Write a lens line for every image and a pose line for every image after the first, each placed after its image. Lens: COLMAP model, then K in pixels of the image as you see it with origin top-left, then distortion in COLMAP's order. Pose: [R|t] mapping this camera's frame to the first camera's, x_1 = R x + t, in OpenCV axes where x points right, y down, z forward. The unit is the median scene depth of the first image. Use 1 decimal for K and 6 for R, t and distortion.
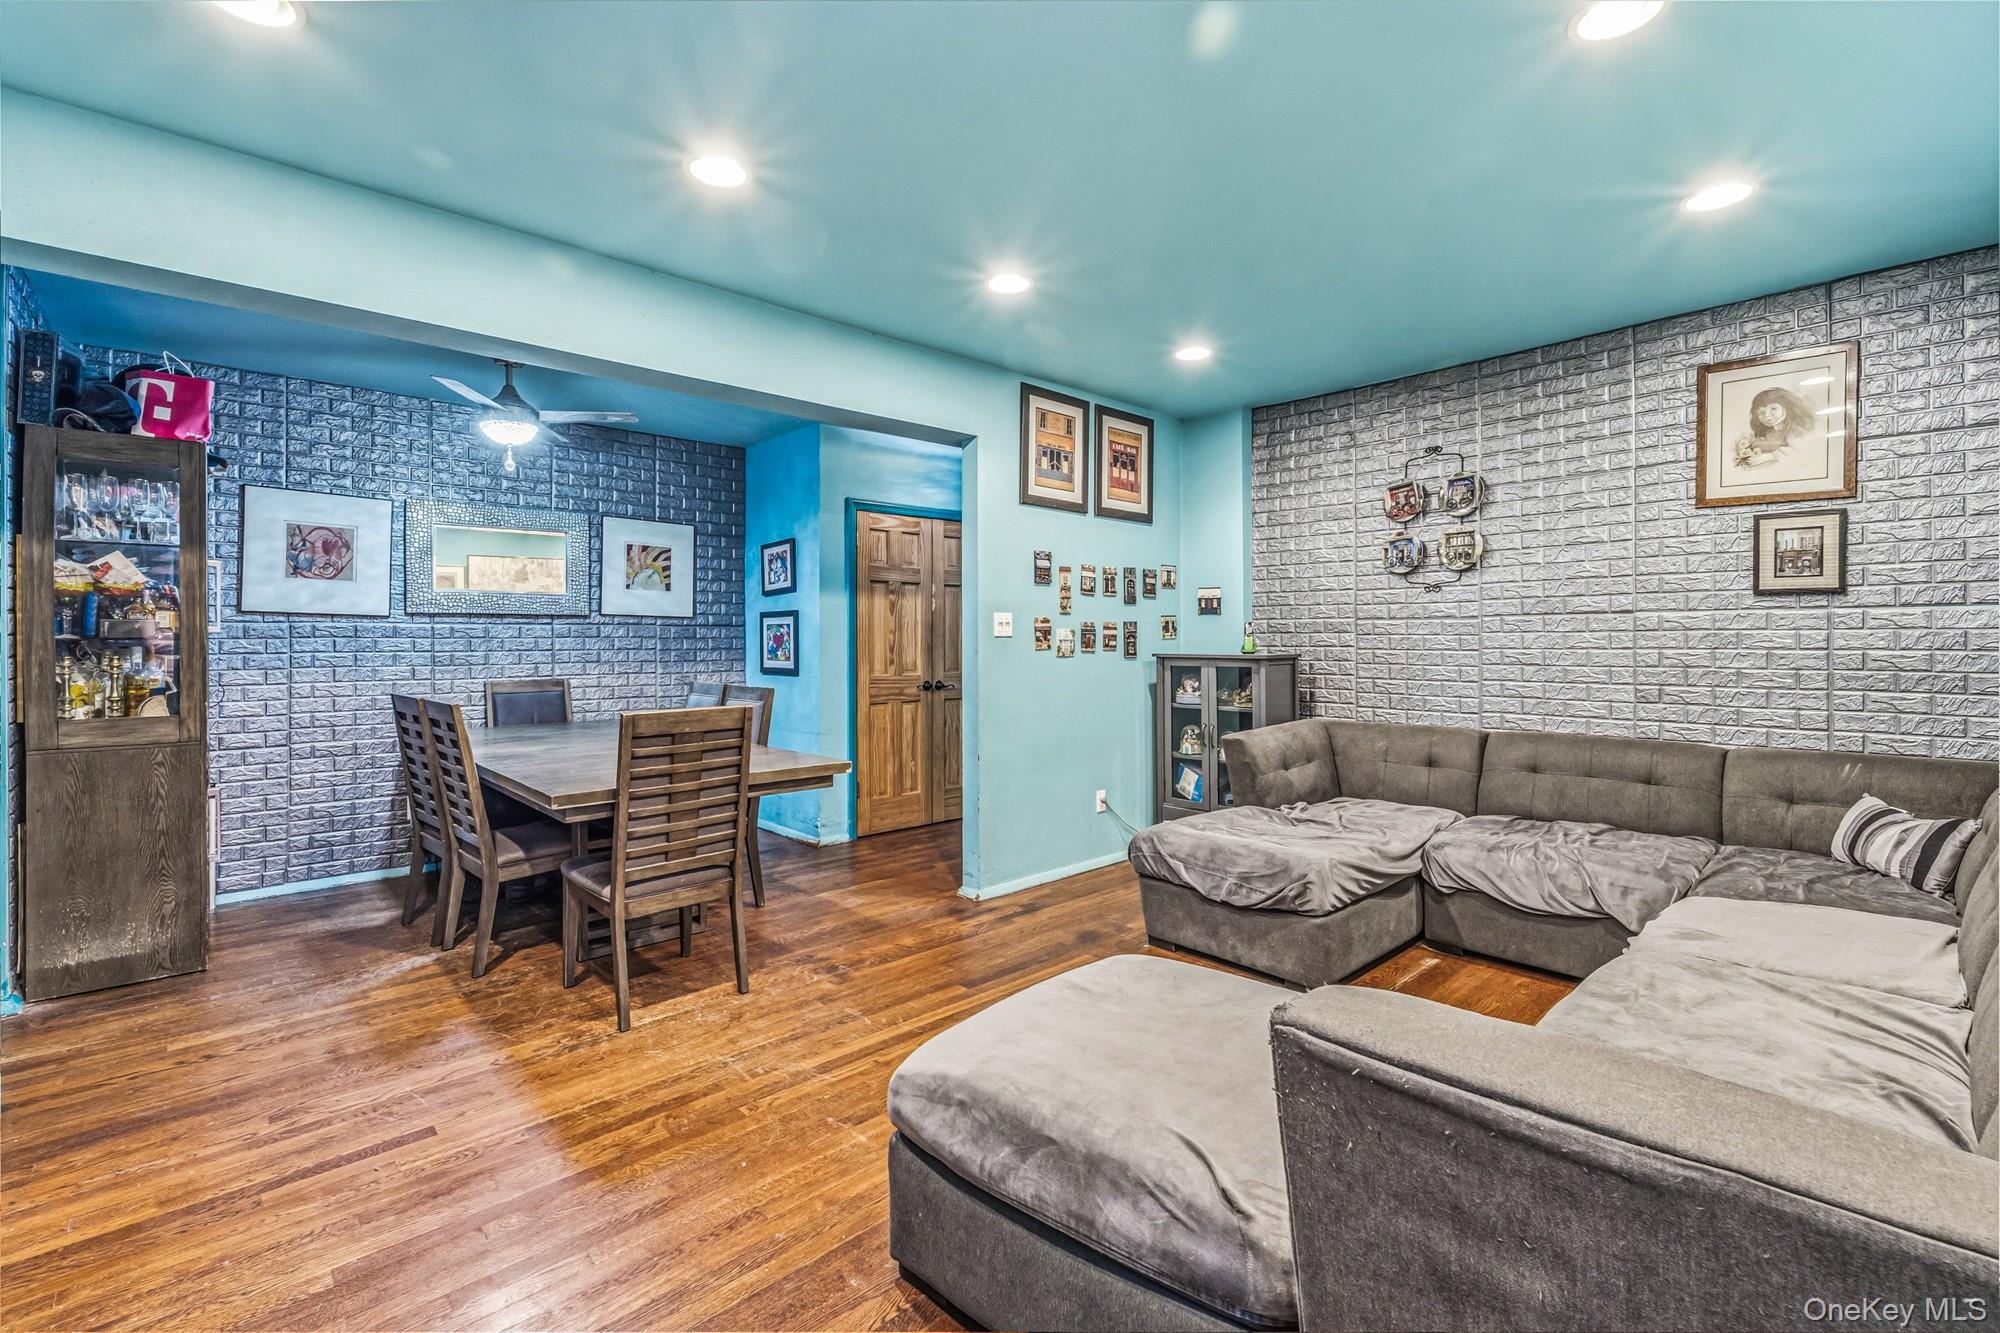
lens RADIAL K [[884.8, 0, 979.0], [0, 884.8, 630.2], [0, 0, 1]] dist [0.002226, -0.001743]
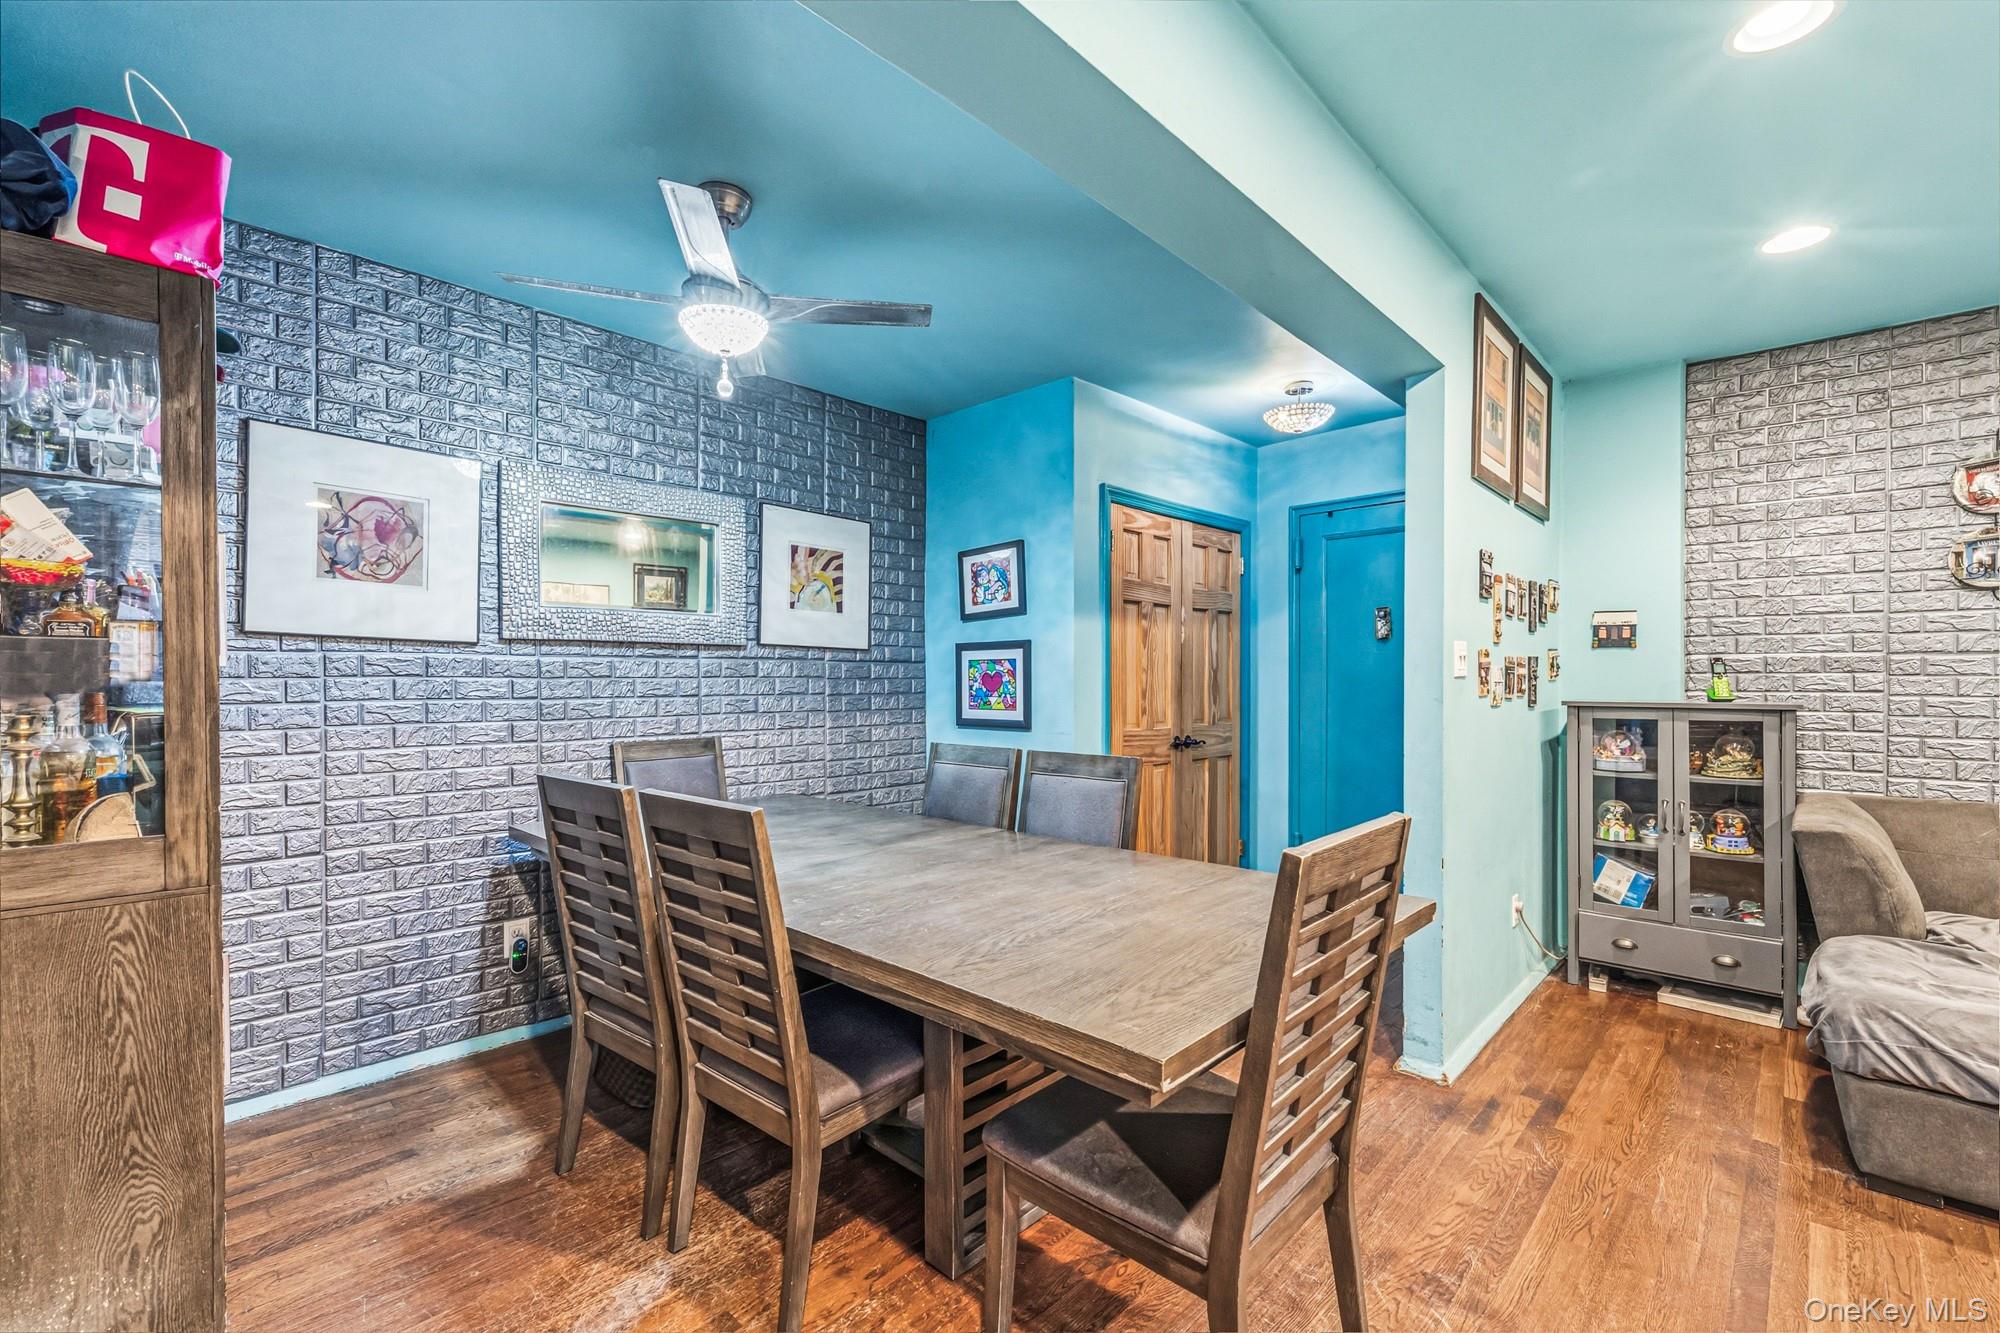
lens RADIAL K [[884.8, 0, 999.5], [0, 884.8, 681.3], [0, 0, 1]] dist [0.002226, -0.001743]
pose [[0.997669, 0.001707, 0.068212, -0.337373], [-0.002531, 0.999925, 0.012000, 0.003022], [-0.068186, -0.012145, 0.997599, 0.341316]]
